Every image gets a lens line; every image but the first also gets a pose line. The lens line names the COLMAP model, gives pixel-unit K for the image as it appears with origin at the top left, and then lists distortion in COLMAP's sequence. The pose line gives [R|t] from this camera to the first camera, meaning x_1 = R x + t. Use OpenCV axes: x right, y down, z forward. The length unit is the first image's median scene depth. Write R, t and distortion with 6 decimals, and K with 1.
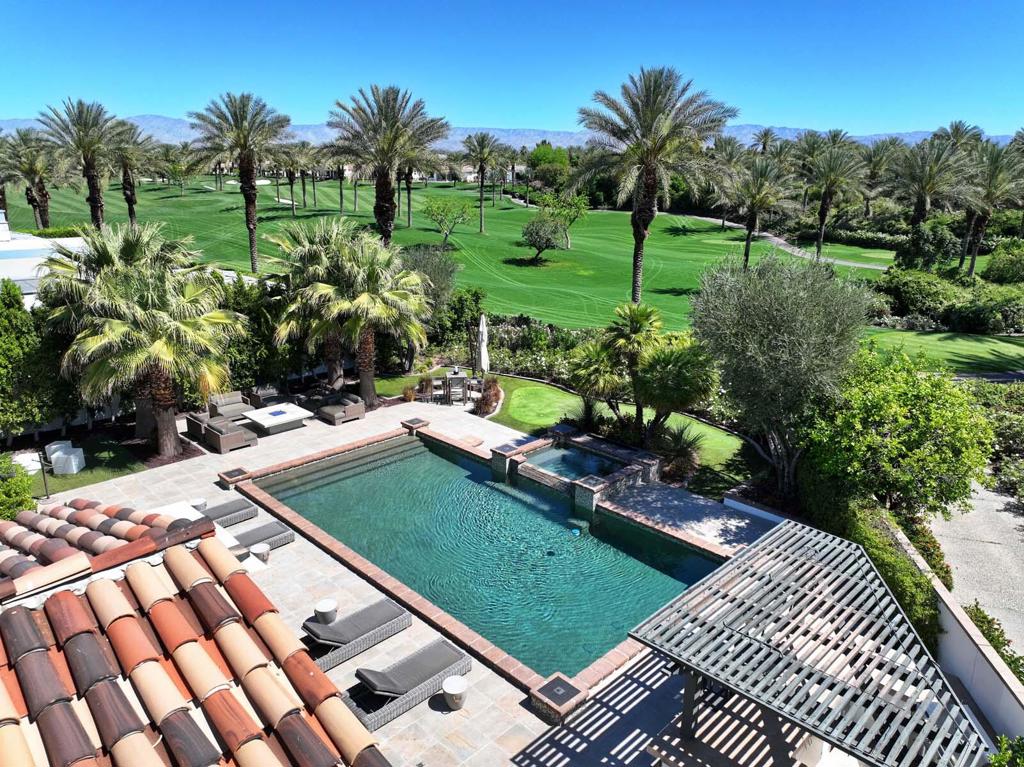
lens RADIAL K [[717.8, 0, 512.0], [0, 717.8, 383.5], [0, 0, 1]] dist [0.001579, 0.009153]
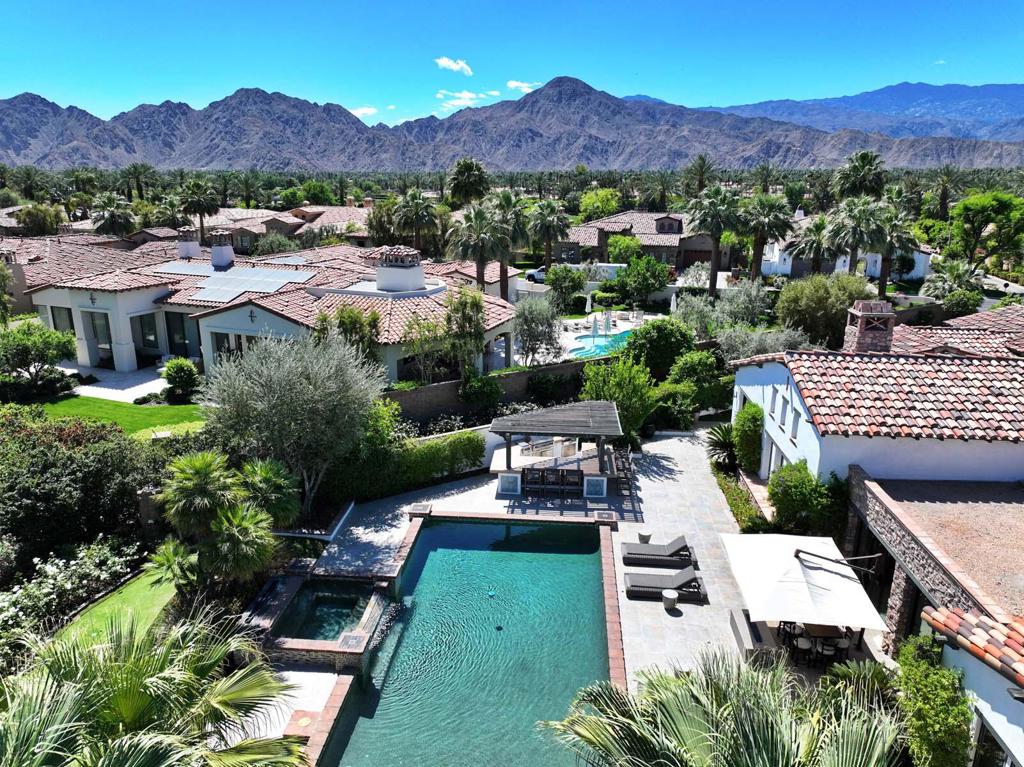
lens RADIAL K [[717.8, 0, 512.0], [0, 717.8, 383.5], [0, 0, 1]] dist [0.001579, 0.009153]
pose [[-0.643310, -0.198684, 0.739376, -0.708634], [0.256099, 0.854263, 0.452380, -0.507296], [-0.721502, 0.480374, -0.498673, 1.279532]]
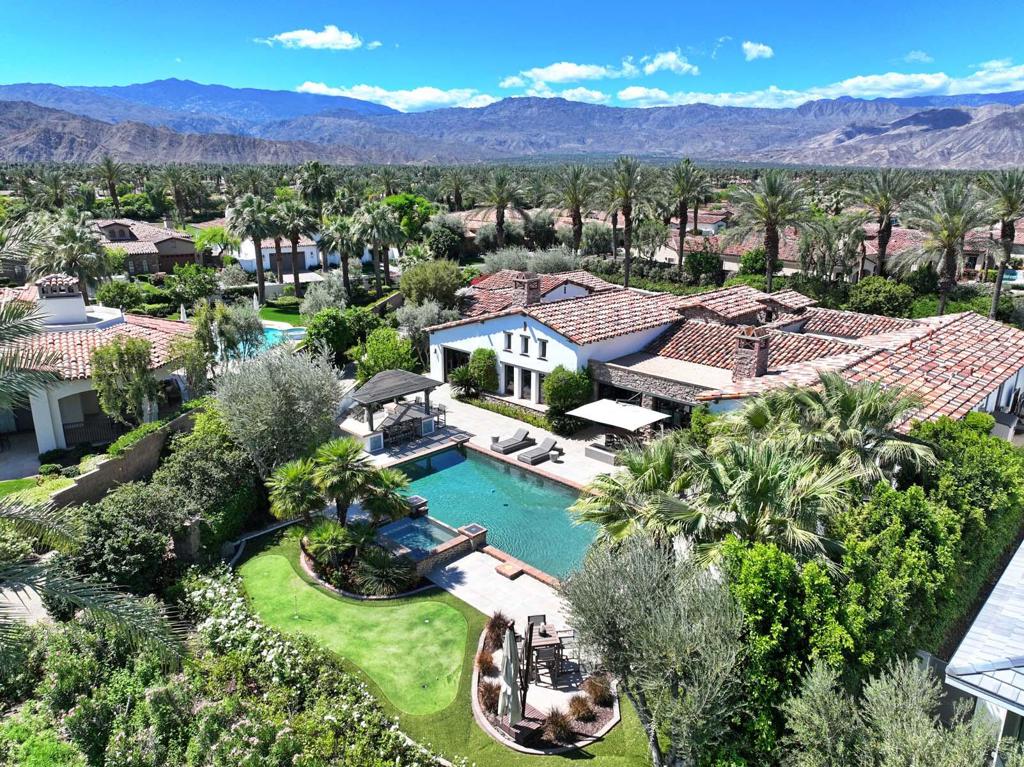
lens RADIAL K [[717.8, 0, 512.0], [0, 717.8, 383.5], [0, 0, 1]] dist [0.001579, 0.009153]
pose [[-0.999851, 0.014812, -0.008854, -0.055127], [0.006948, 0.815182, 0.579163, -0.853848], [0.015796, 0.579016, -0.815163, 2.037203]]
